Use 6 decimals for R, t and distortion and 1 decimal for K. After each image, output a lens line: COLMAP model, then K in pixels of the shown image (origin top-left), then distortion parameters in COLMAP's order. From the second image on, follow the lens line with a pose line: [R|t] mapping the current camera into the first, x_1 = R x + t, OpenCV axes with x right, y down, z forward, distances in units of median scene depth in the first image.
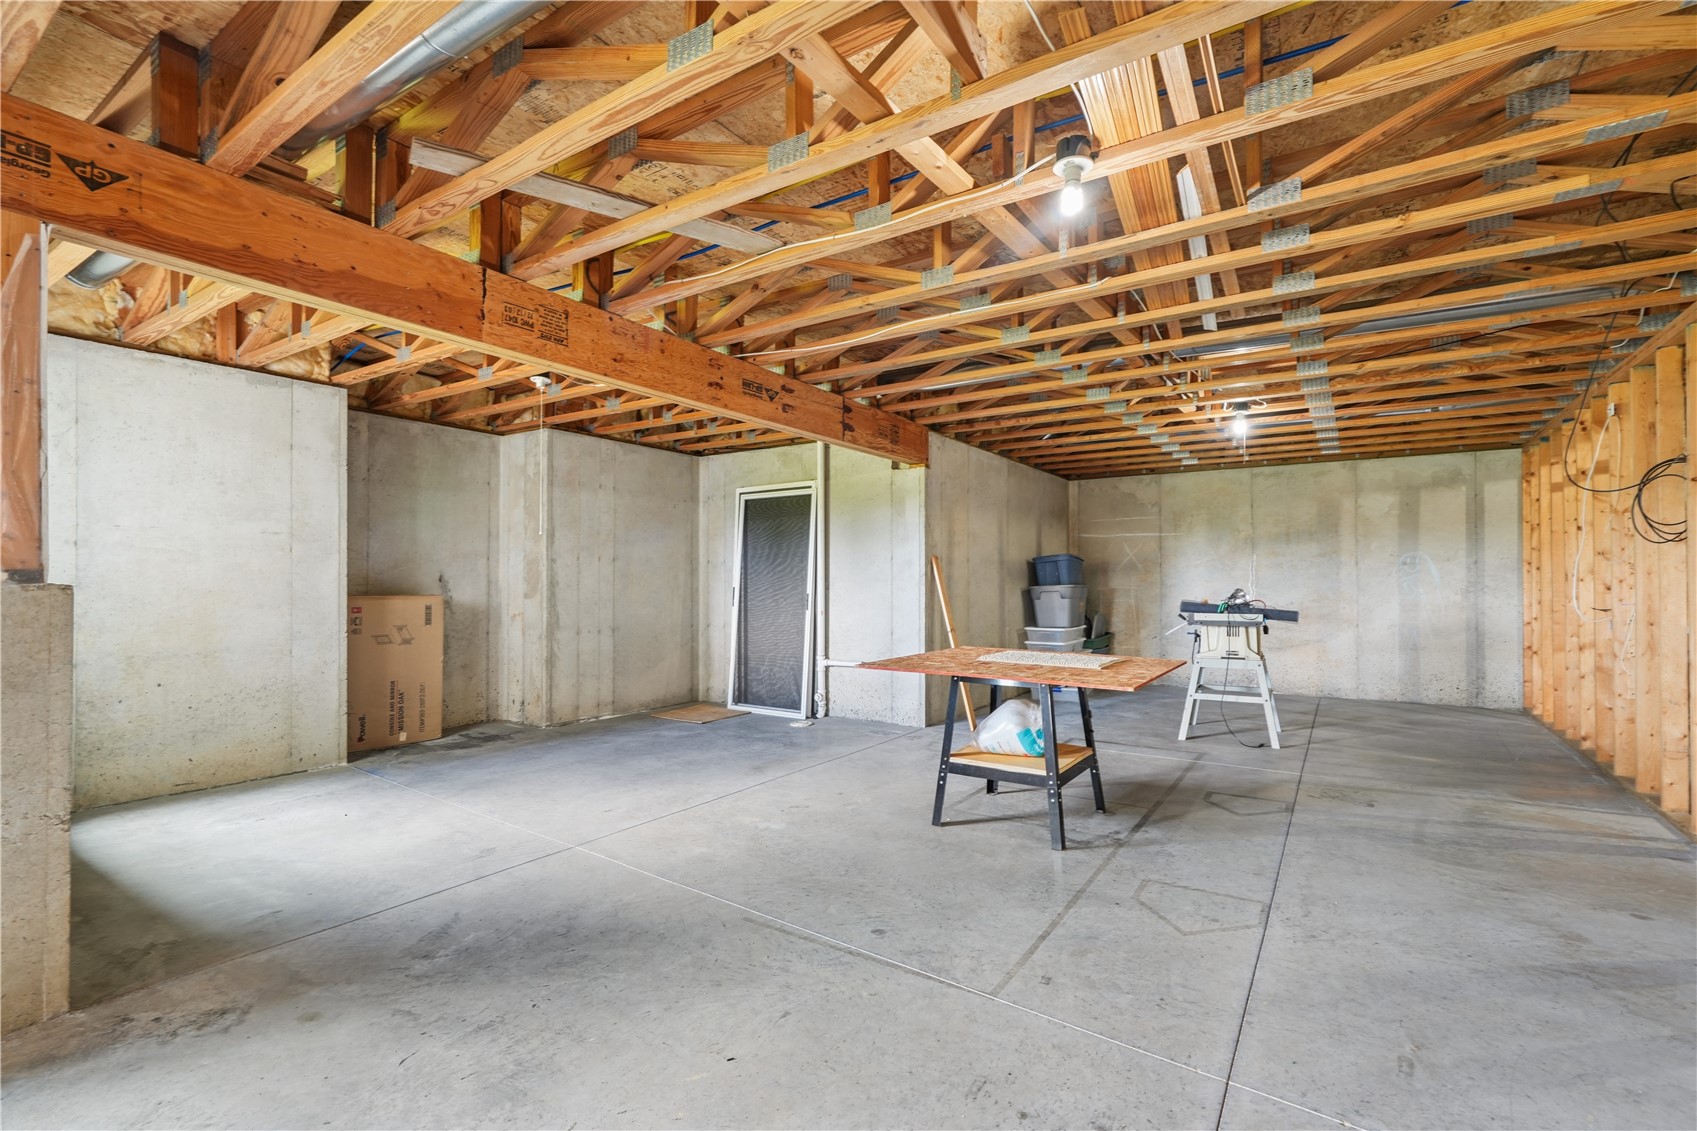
lens RADIAL K [[766.9, 0, 850.5], [0, 766.9, 573.8], [0, 0, 1]] dist [-0.006843, 0.002302]
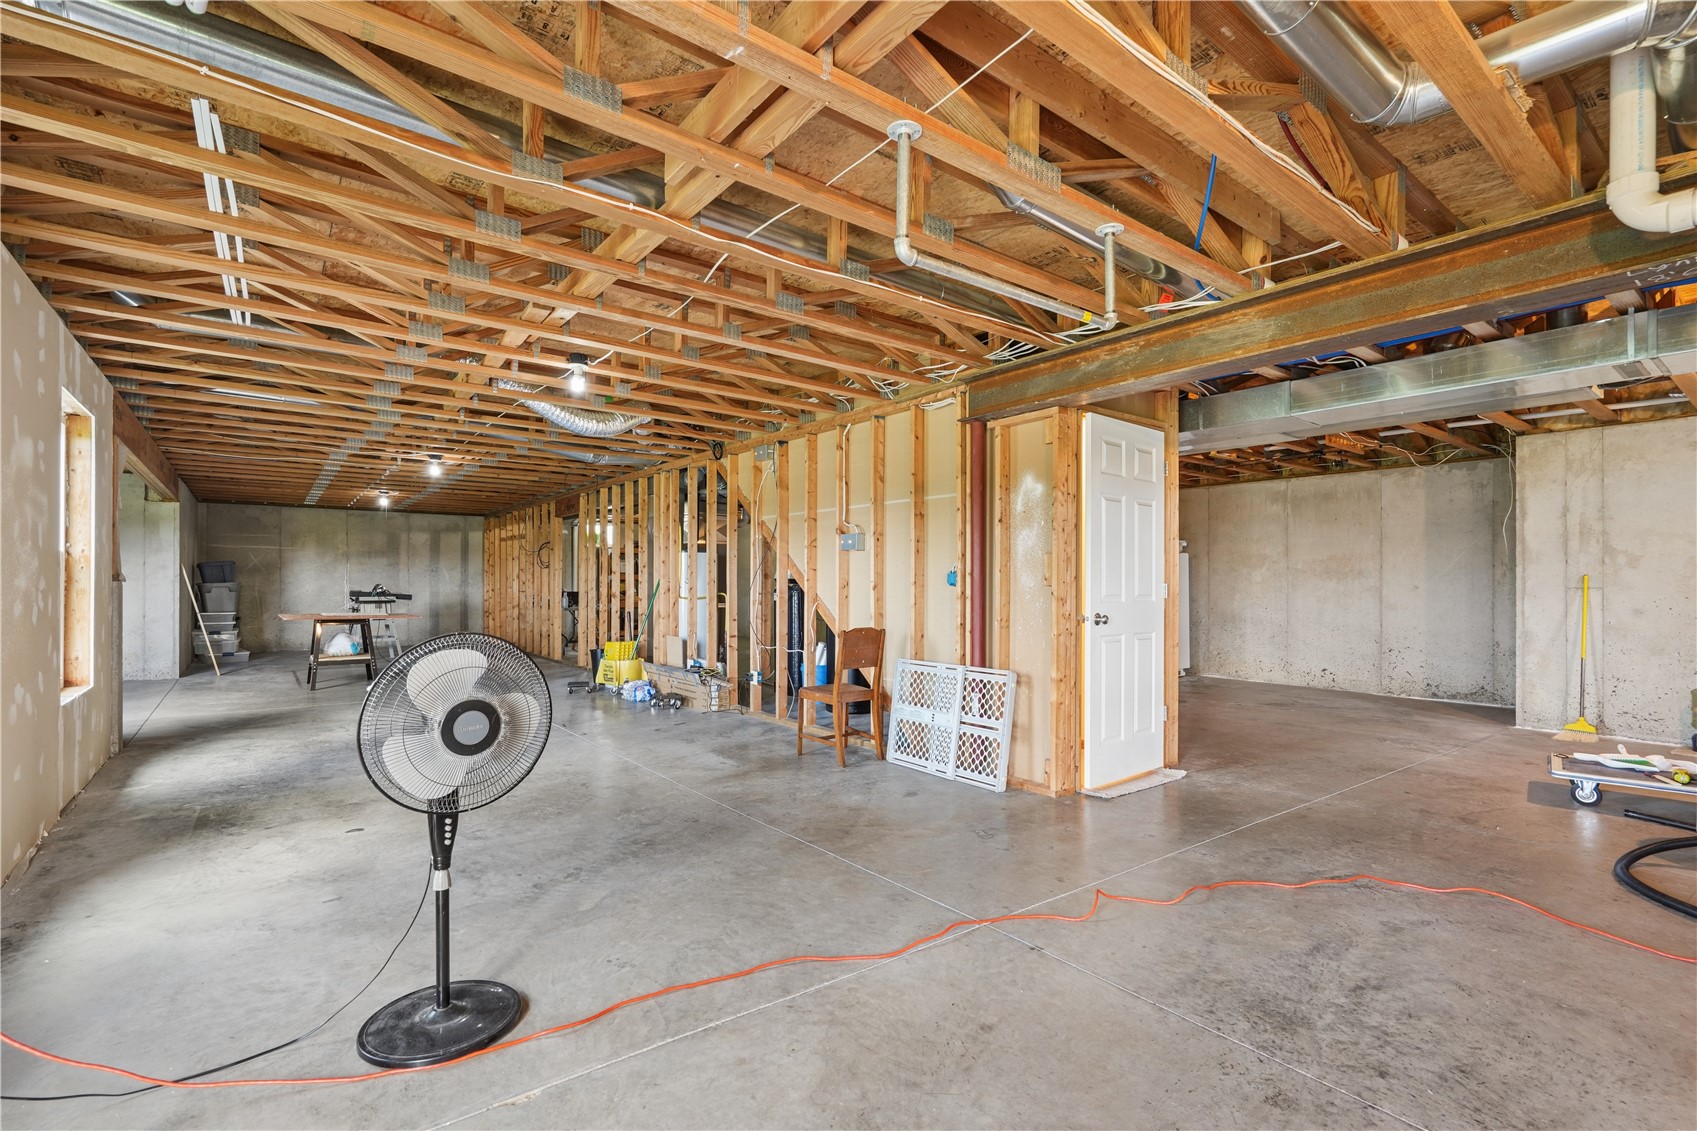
lens RADIAL K [[766.9, 0, 845.3], [0, 766.9, 575.0], [0, 0, 1]] dist [-0.006843, 0.002302]
pose [[0.325897, 0.008469, 0.945367, -0.746463], [-0.011254, 0.999924, -0.005078, -0.005215], [-0.945338, -0.008984, 0.325967, -0.591587]]
